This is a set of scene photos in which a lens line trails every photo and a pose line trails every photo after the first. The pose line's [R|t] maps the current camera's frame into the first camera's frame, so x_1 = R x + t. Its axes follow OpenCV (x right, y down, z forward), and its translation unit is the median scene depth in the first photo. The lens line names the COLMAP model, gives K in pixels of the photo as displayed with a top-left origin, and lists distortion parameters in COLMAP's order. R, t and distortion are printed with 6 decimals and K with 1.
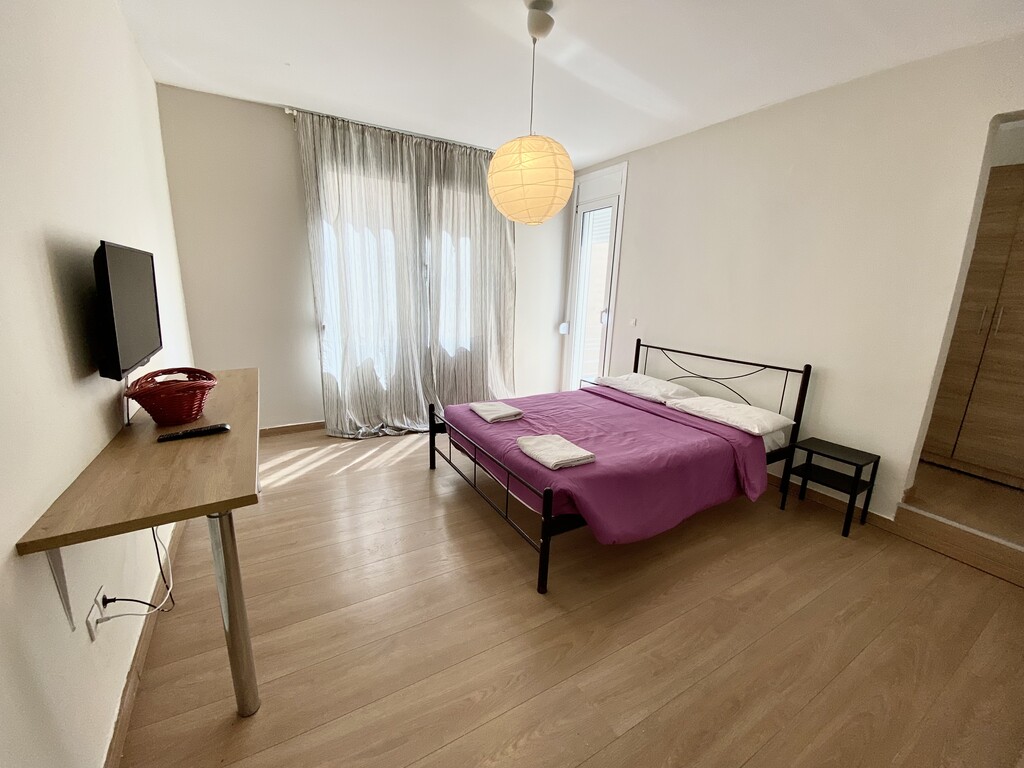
lens RADIAL K [[405.1, 0, 512.0], [0, 405.1, 384.0], [0, 0, 1]] dist [0.030754, -0.030867]
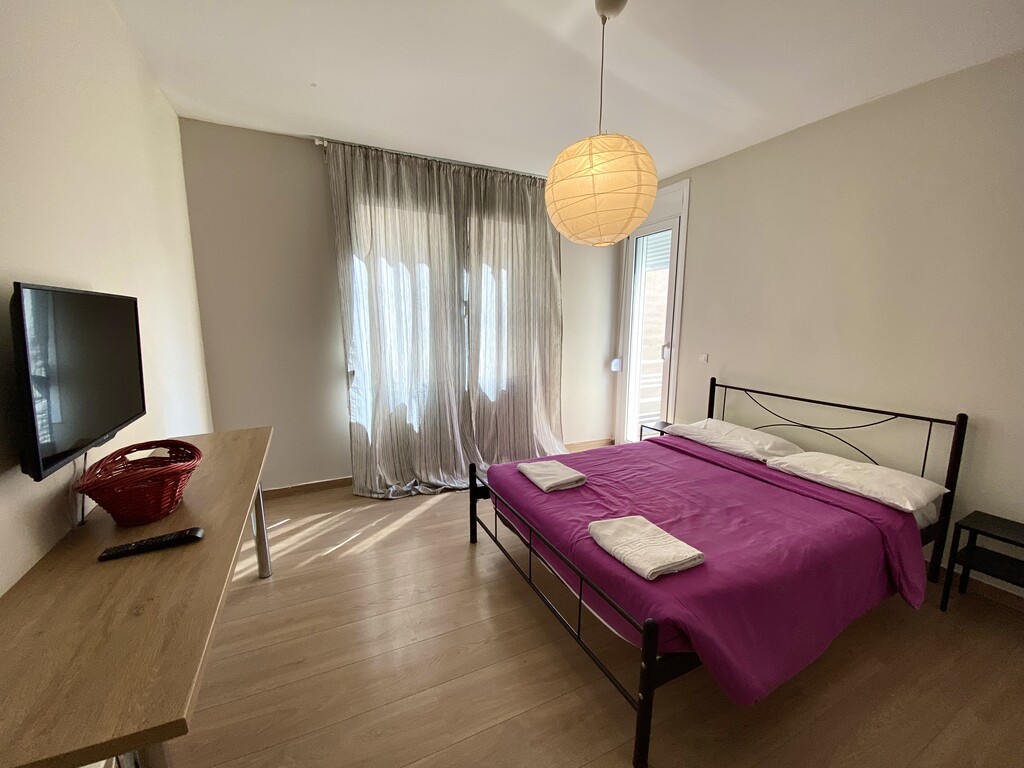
lens RADIAL K [[405.1, 0, 512.0], [0, 405.1, 384.0], [0, 0, 1]] dist [0.030754, -0.030867]
pose [[0.996483, -0.016363, -0.082187, -0.043269], [0.009901, 0.996871, -0.078426, -0.045106], [0.083213, 0.077336, 0.993526, 0.153986]]
